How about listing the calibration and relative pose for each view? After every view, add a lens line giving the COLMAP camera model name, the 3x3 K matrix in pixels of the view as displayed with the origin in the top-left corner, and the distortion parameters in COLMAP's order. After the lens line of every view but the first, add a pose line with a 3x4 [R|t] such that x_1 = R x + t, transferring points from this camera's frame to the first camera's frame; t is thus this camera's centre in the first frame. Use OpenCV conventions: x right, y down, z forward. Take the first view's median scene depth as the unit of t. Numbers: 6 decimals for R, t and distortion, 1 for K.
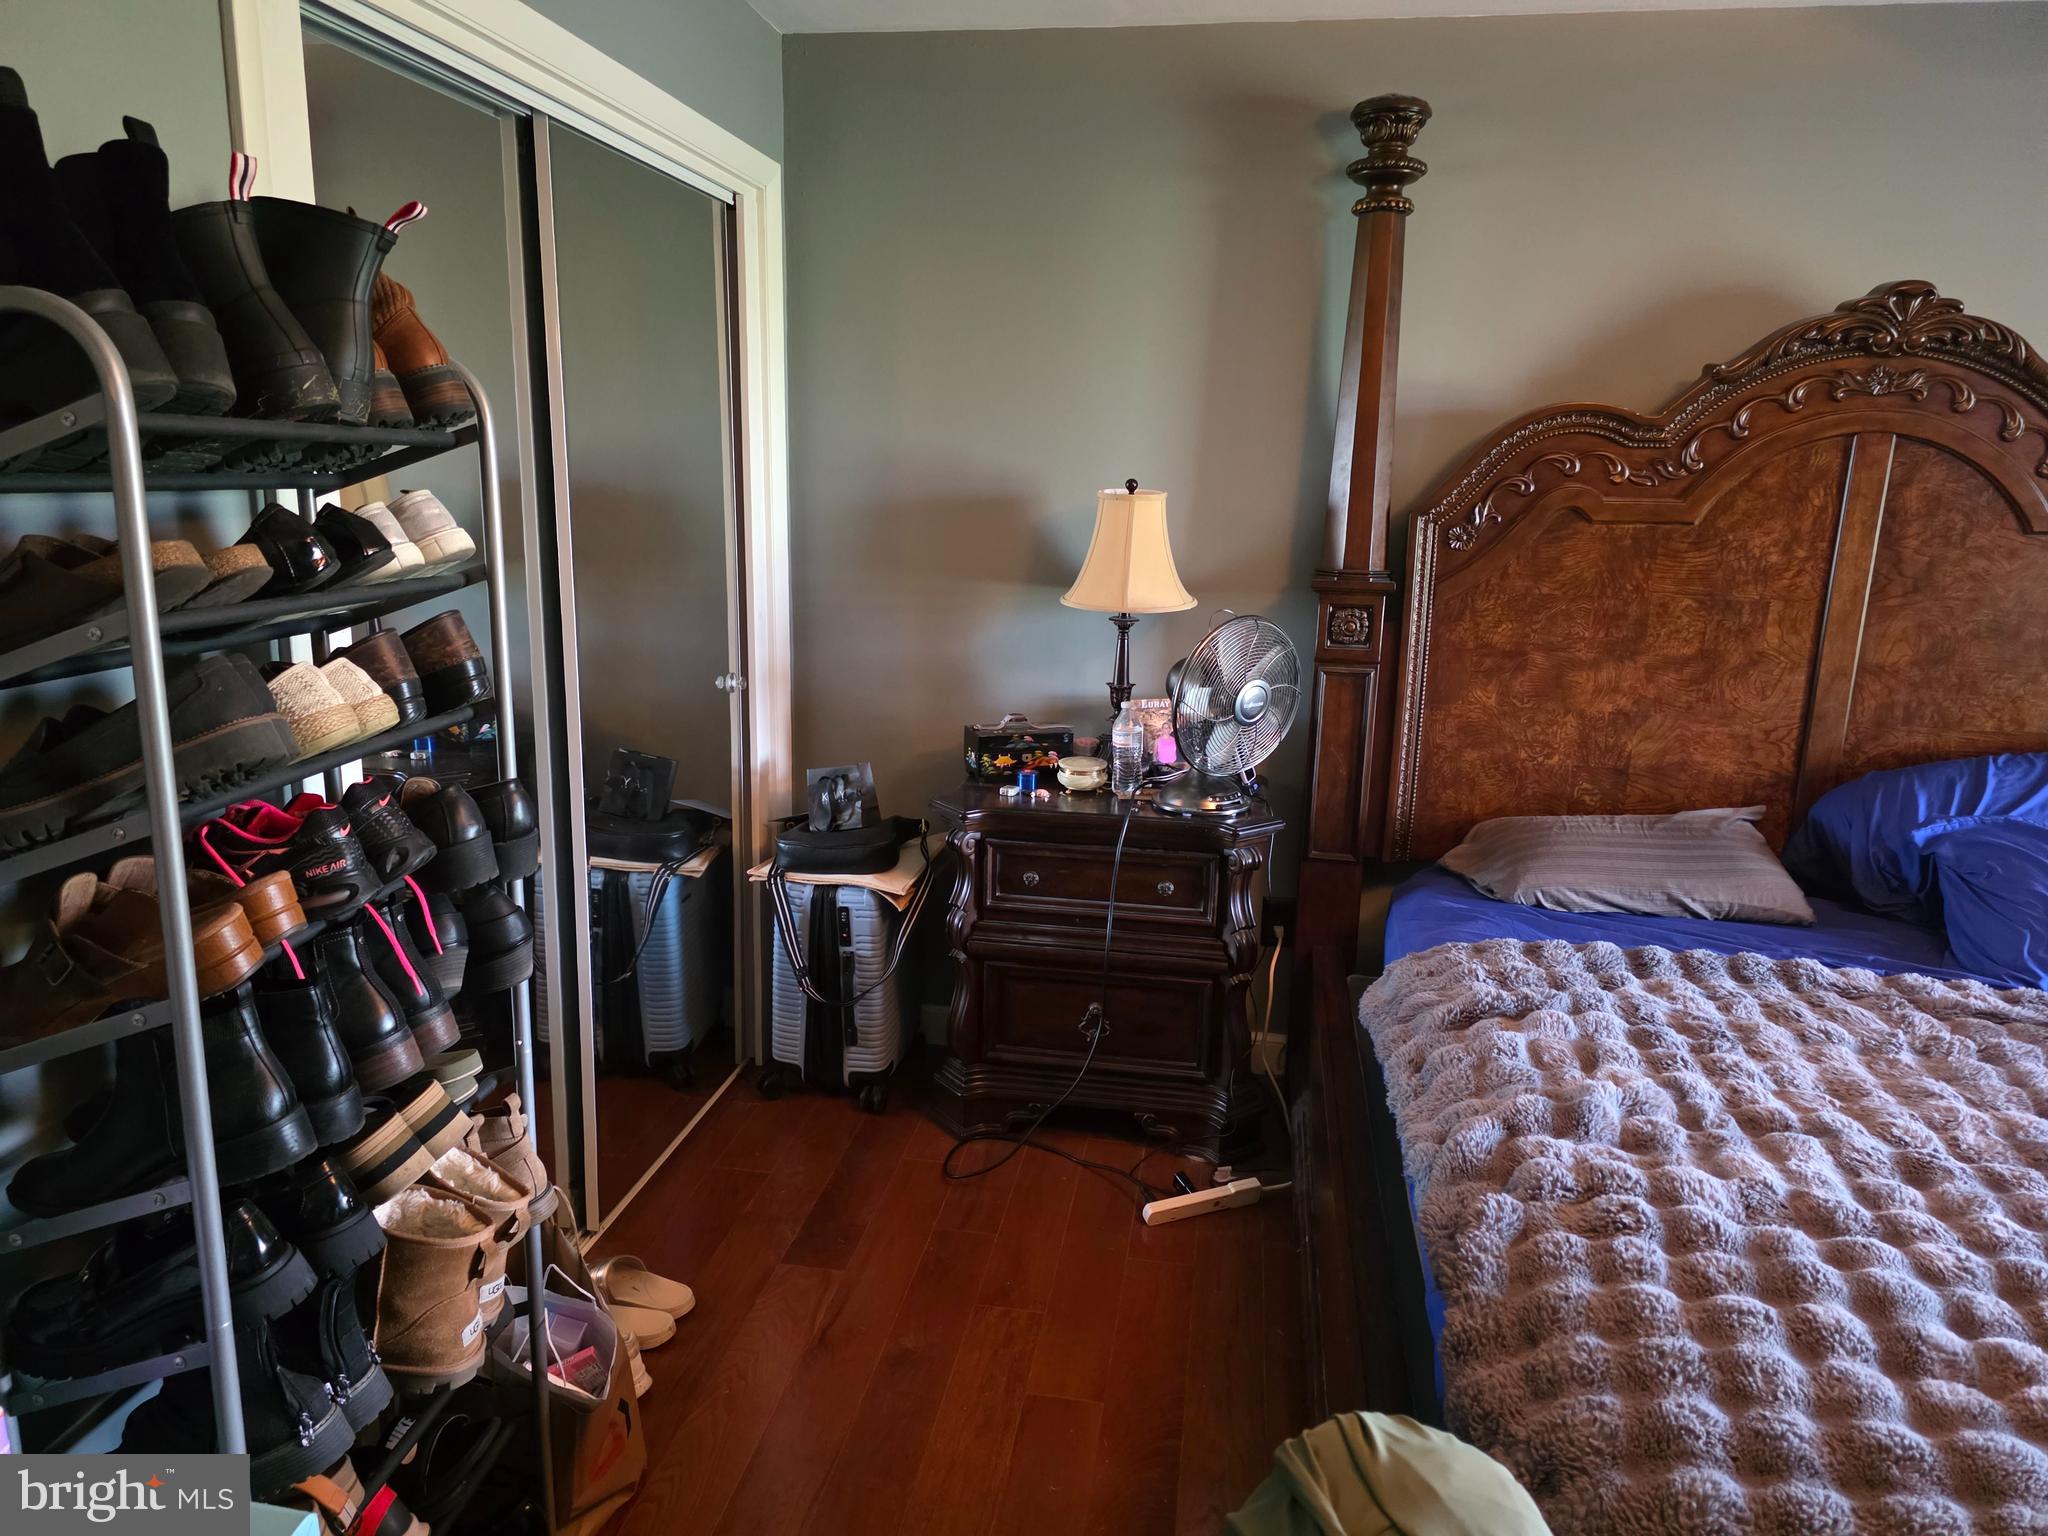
lens RADIAL K [[1375.1, 0, 1020.0], [0, 1375.1, 748.3], [0, 0, 1]] dist [0.064828, -0.059431]
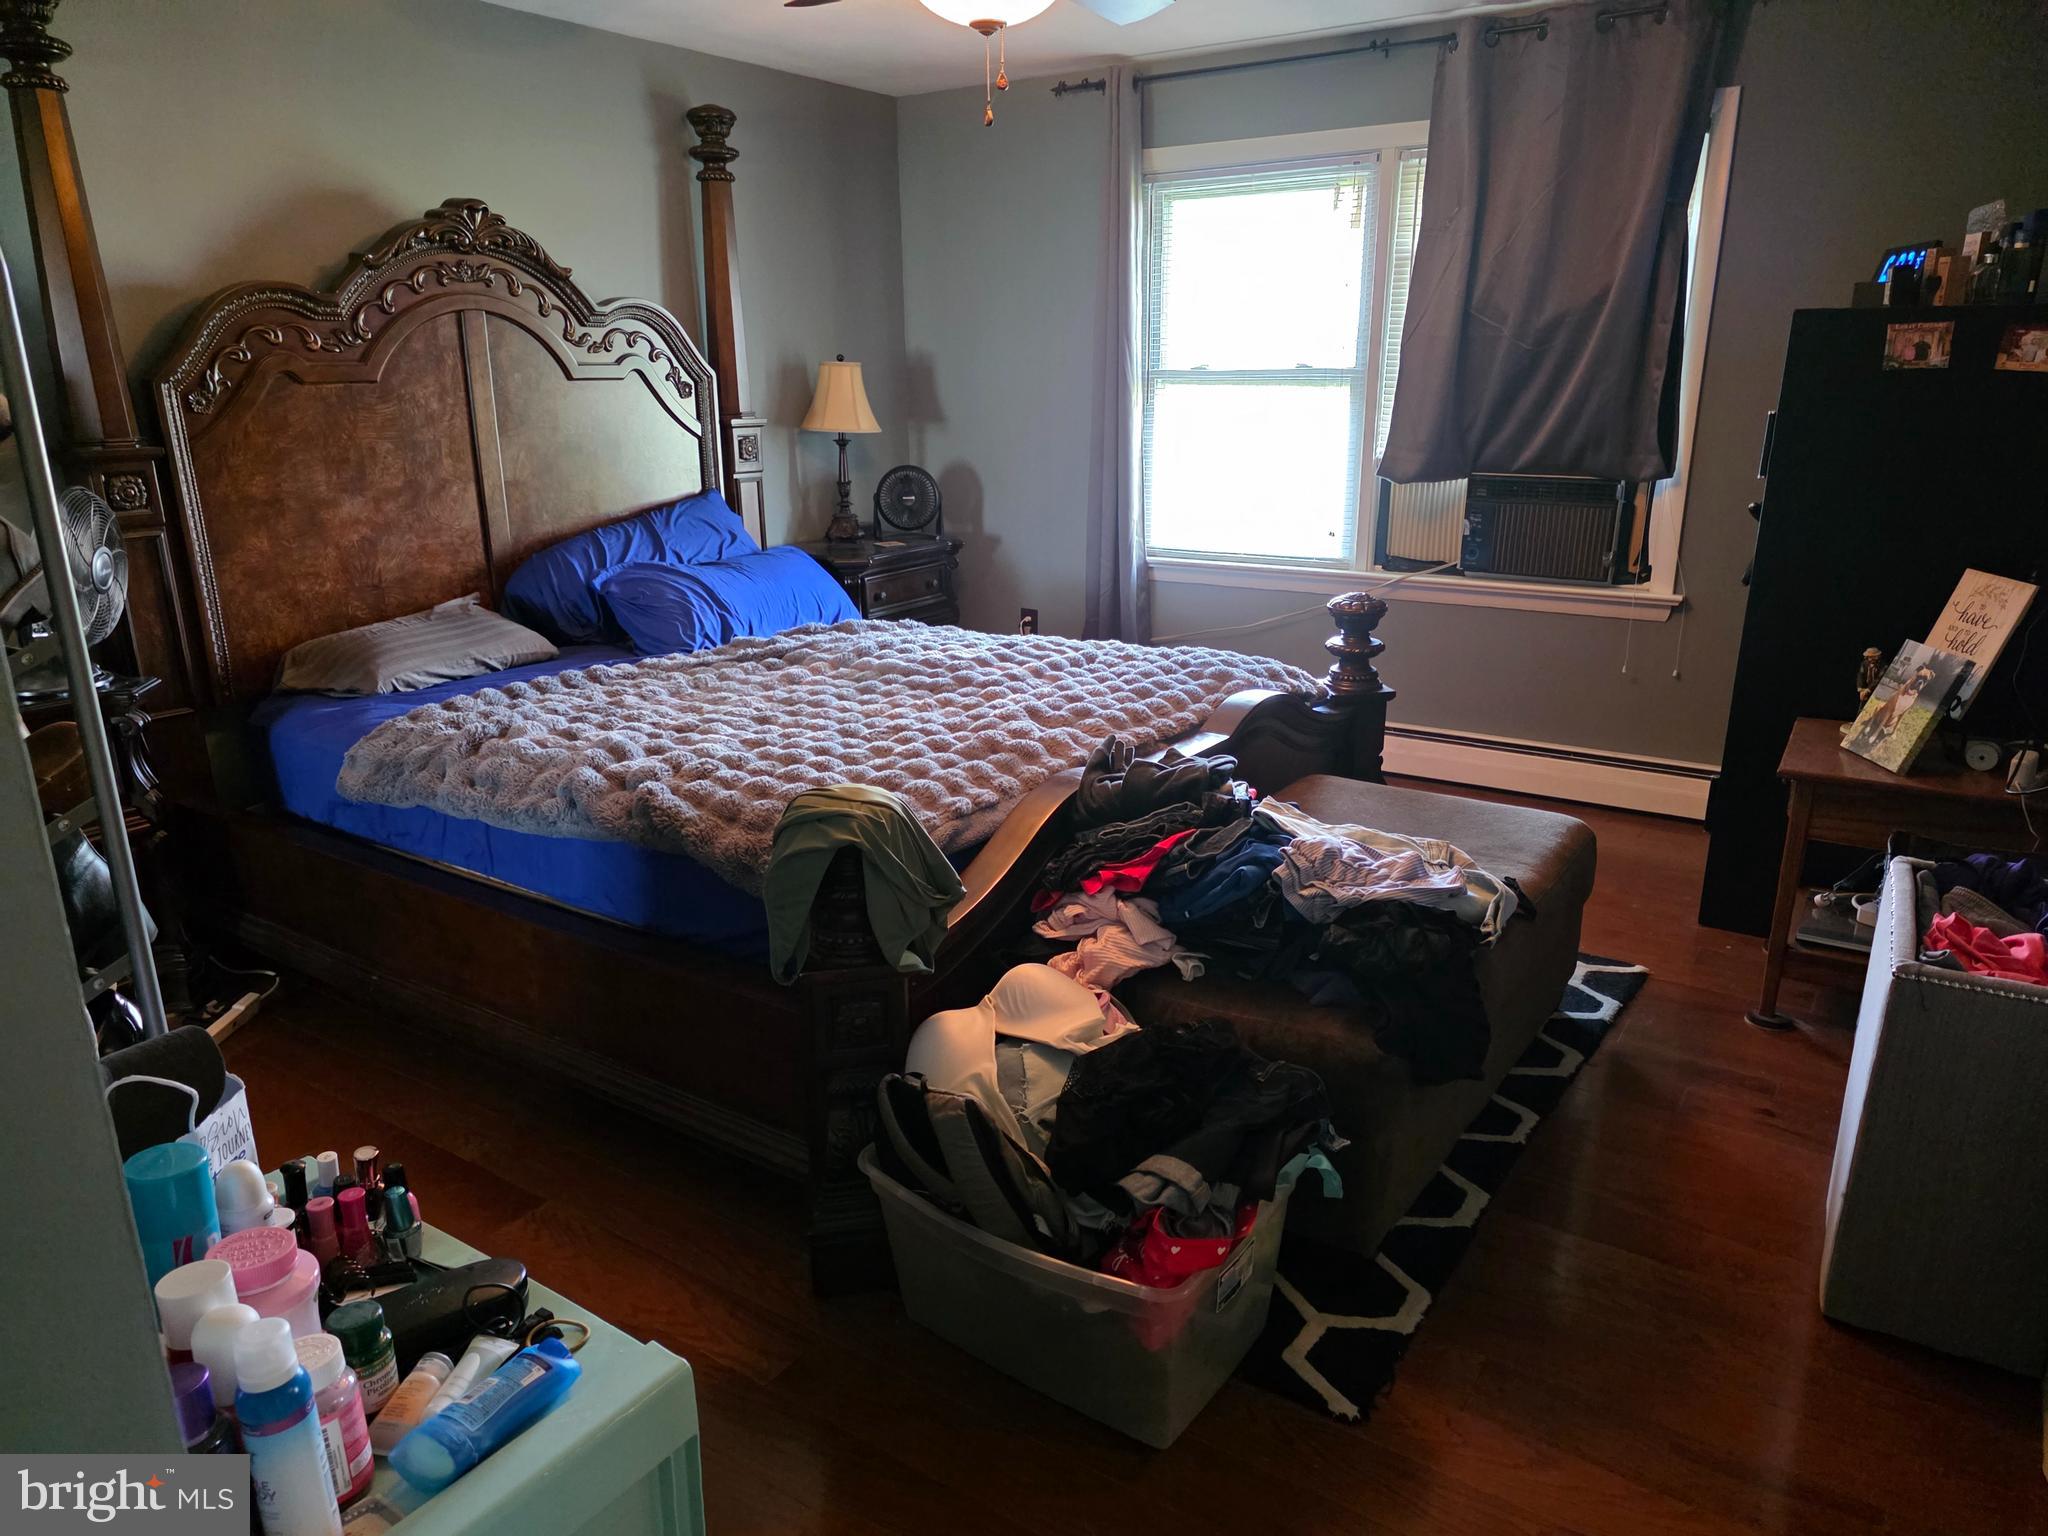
lens RADIAL K [[1375.1, 0, 1023.5], [0, 1375.1, 781.3], [0, 0, 1]] dist [0.064828, -0.059431]
pose [[0.404658, -0.289186, 0.867538, -0.494439], [0.209253, 0.952792, 0.220000, 0.031053], [-0.890205, 0.092510, 0.446068, -0.067124]]
